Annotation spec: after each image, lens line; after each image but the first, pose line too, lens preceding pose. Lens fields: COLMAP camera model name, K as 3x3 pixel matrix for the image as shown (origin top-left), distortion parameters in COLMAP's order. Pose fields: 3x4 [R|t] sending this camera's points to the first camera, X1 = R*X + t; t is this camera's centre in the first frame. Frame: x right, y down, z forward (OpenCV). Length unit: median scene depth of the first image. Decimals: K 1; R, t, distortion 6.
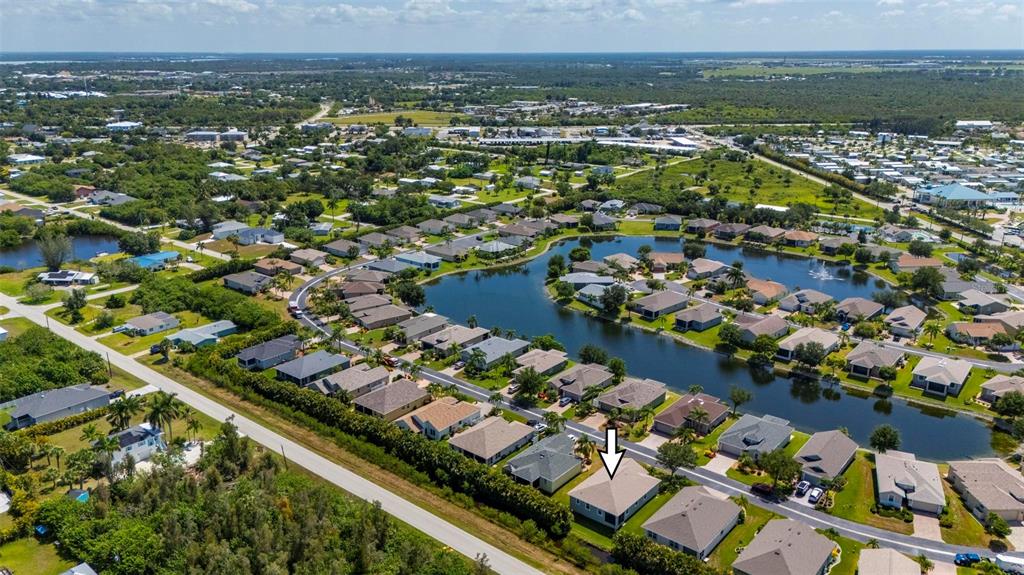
lens RADIAL K [[752.6, 0, 511.8], [0, 752.6, 286.3], [0, 0, 1]] dist [0.074255, -0.074924]
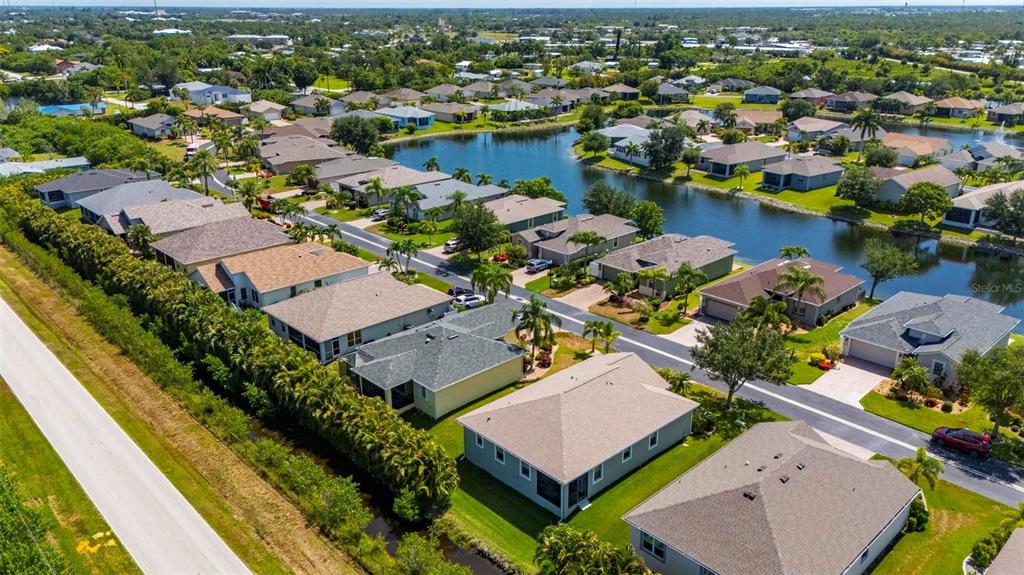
lens RADIAL K [[742.8, 0, 510.9], [0, 742.8, 288.5], [0, 0, 1]] dist [0.064783, -0.074602]
pose [[0.992460, 0.044144, -0.114341, 0.084559], [-0.037565, 0.997547, 0.059063, 0.104529], [0.116668, -0.054322, 0.991684, 0.358213]]
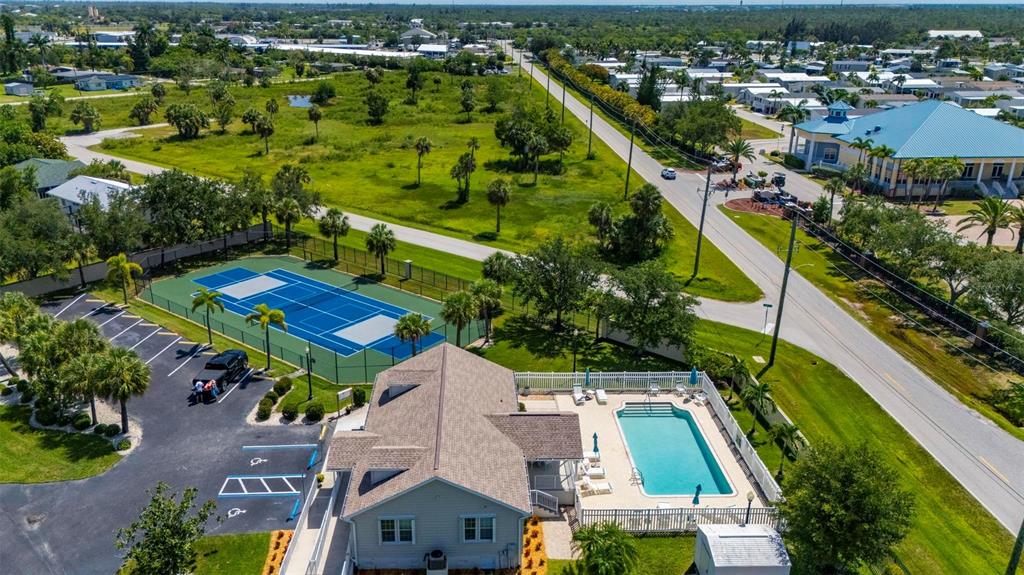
lens RADIAL K [[762.0, 0, 504.6], [0, 762.0, 286.9], [0, 0, 1]] dist [0.033365, -0.009046]
pose [[0.999419, -0.004503, 0.033796, 0.722561], [0.002786, 0.998712, 0.050669, -0.140943], [-0.033981, -0.050546, 0.998143, 1.255447]]
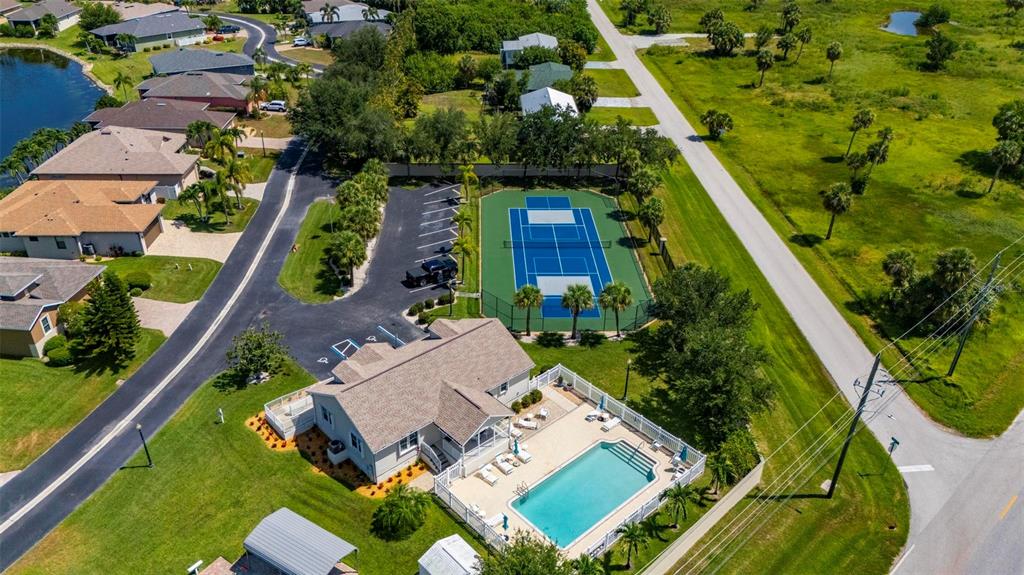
lens RADIAL K [[752.6, 0, 511.8], [0, 752.6, 286.3], [0, 0, 1]] dist [0.074255, -0.074924]
pose [[0.667297, 0.379361, -0.640937, 0.862605], [-0.236629, 0.923957, 0.300515, -0.197821], [0.706202, -0.048869, 0.706322, 1.283469]]
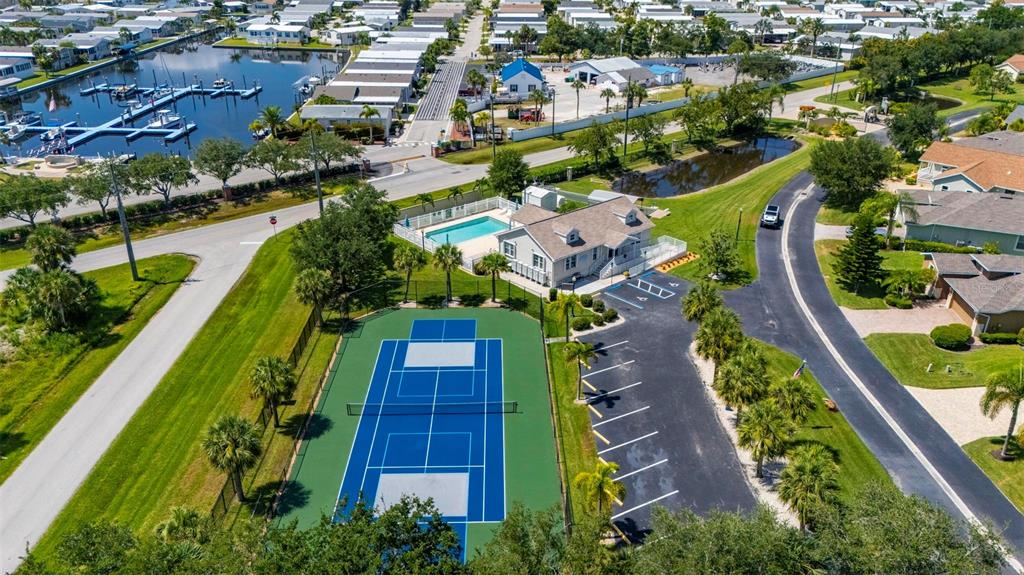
lens RADIAL K [[752.6, 0, 511.8], [0, 752.6, 286.3], [0, 0, 1]] dist [0.074255, -0.074924]
pose [[-0.655516, -0.319772, 0.684138, 0.517388], [0.218648, 0.786759, 0.577238, -0.263243], [-0.722836, 0.527974, -0.445816, 1.584628]]
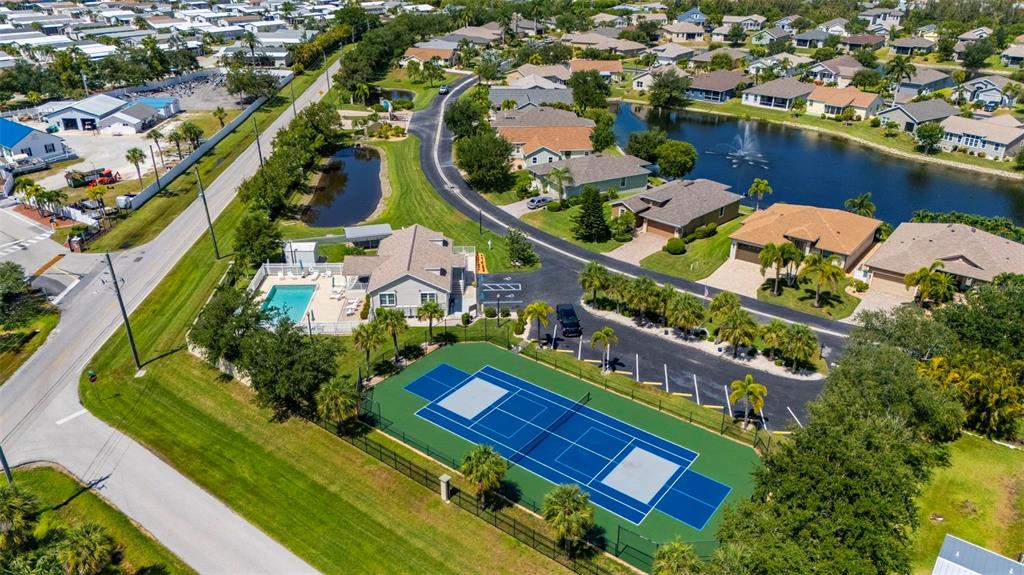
lens RADIAL K [[752.6, 0, 511.8], [0, 752.6, 286.3], [0, 0, 1]] dist [0.074255, -0.074924]
pose [[-0.999146, 0.012820, -0.039290, 0.684001], [-0.017071, 0.737774, 0.674832, -0.319497], [0.037638, 0.674926, -0.736924, 1.673447]]
